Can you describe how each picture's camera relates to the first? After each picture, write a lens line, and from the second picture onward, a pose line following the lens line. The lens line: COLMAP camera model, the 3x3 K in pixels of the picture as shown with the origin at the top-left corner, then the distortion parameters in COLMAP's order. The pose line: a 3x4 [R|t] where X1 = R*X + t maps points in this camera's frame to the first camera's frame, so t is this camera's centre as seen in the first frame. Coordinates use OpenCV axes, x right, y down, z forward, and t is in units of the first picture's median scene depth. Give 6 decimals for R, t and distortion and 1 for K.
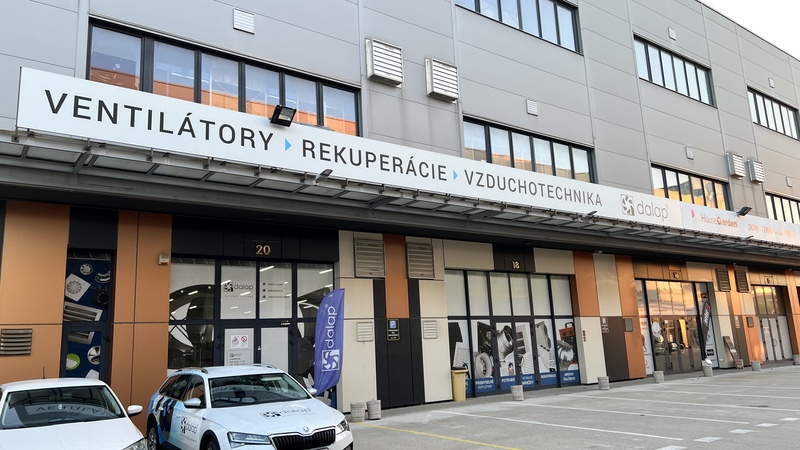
lens RADIAL K [[604.3, 0, 413.4], [0, 604.3, 215.1], [0, 0, 1]] dist [0.089043, -0.129728]
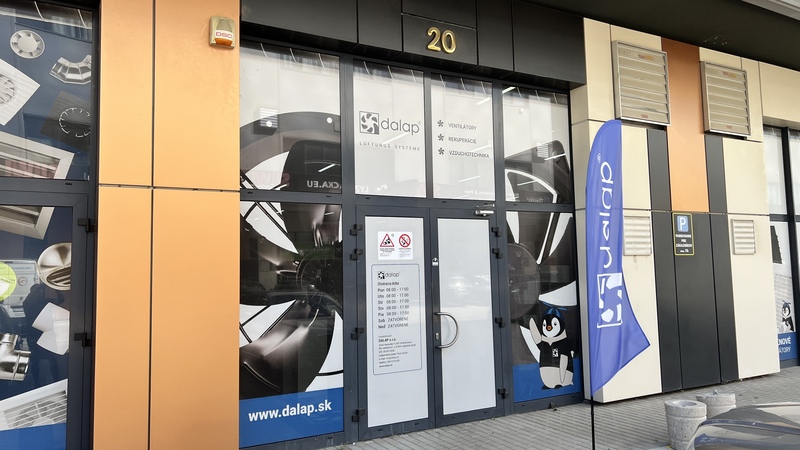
lens RADIAL K [[604.3, 0, 413.4], [0, 604.3, 215.1], [0, 0, 1]] dist [0.089043, -0.129728]
pose [[0.993608, 0.024567, -0.110177, -0.218824], [-0.008932, 0.990082, 0.140209, 0.120280], [0.112529, -0.138328, 0.983973, 0.557191]]
